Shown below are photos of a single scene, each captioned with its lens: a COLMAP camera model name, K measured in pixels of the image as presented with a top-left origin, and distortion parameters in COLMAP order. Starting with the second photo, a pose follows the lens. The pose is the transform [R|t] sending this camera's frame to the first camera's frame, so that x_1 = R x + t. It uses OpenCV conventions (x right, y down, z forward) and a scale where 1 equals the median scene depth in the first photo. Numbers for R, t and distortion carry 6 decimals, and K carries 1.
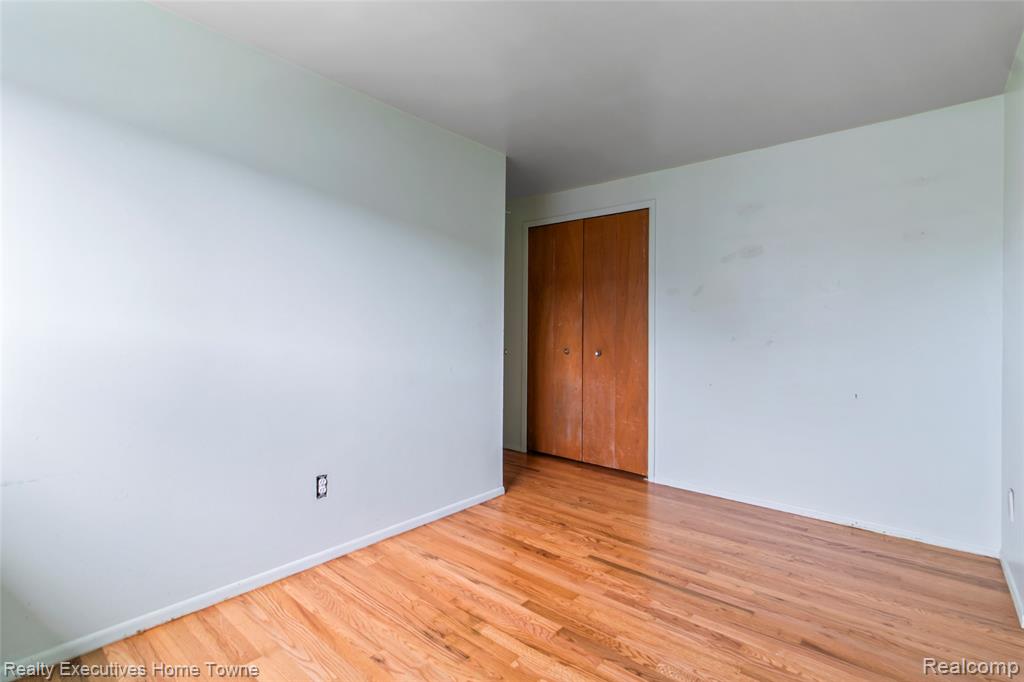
lens RADIAL K [[475.9, 0, 512.3], [0, 475.9, 337.8], [0, 0, 1]] dist [0.007689, -0.000705]
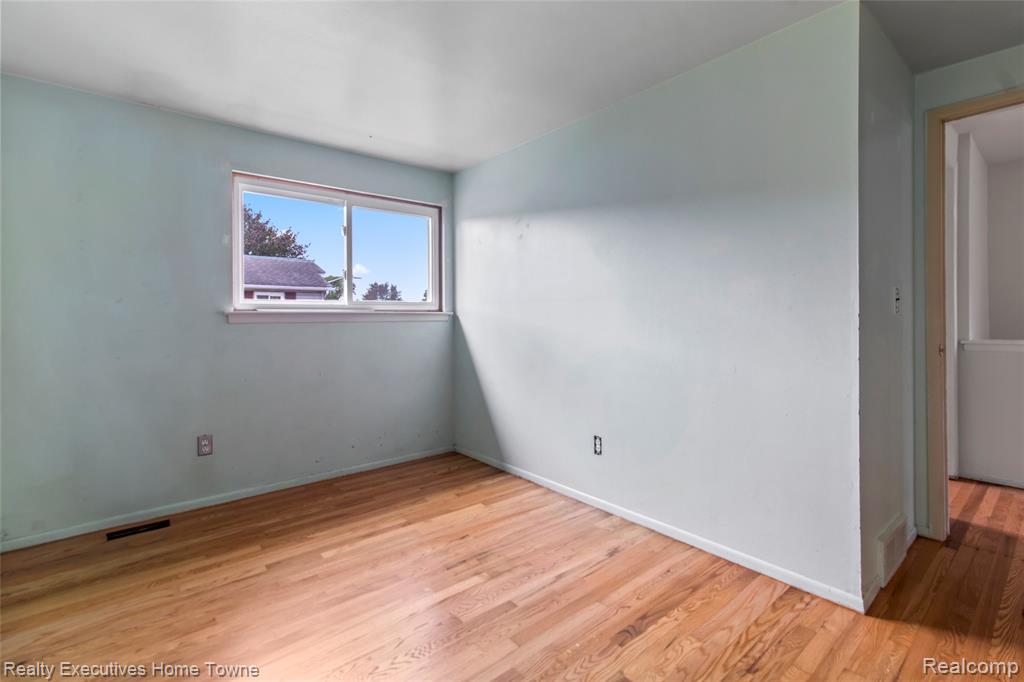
lens RADIAL K [[475.9, 0, 558.4], [0, 475.9, 314.5], [0, 0, 1]] dist [0.007689, -0.000705]
pose [[-0.112624, -0.013903, -0.993540, 0.846093], [-0.012919, 0.999838, -0.012527, -0.012251], [0.993554, 0.011424, -0.112786, 1.031639]]
